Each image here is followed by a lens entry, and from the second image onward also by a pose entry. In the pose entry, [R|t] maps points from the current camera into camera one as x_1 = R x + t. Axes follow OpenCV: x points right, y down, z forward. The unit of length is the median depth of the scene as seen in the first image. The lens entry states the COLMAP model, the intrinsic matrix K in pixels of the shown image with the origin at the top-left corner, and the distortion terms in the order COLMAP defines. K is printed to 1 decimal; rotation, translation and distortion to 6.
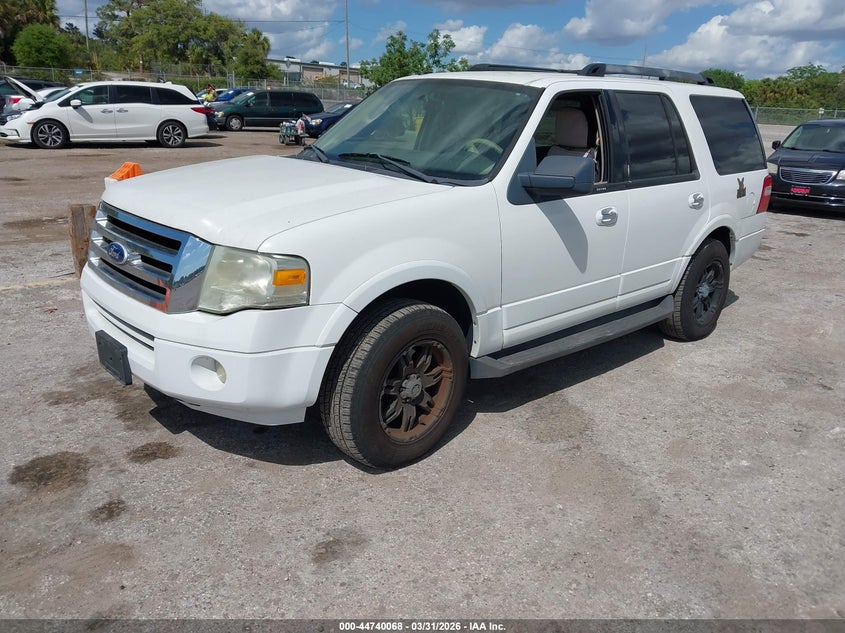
lens RADIAL K [[641.7, 0, 472.7], [0, 641.7, 316.2], [0, 0, 1]] dist [0.285962, -0.168278]
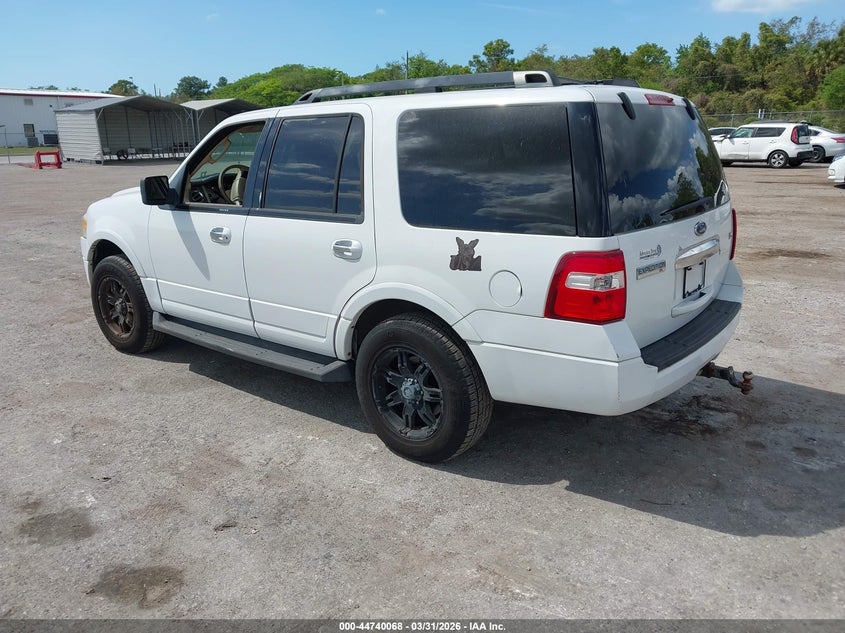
lens RADIAL K [[620.1, 0, 418.0], [0, 620.1, 316.2], [0, 0, 1]] dist [0.066139, 0.003680]
pose [[0.087850, 0.242624, -0.966134, 1.045179], [-0.259743, 0.941911, 0.212923, -0.273854], [0.961673, 0.232242, 0.145767, 0.990615]]
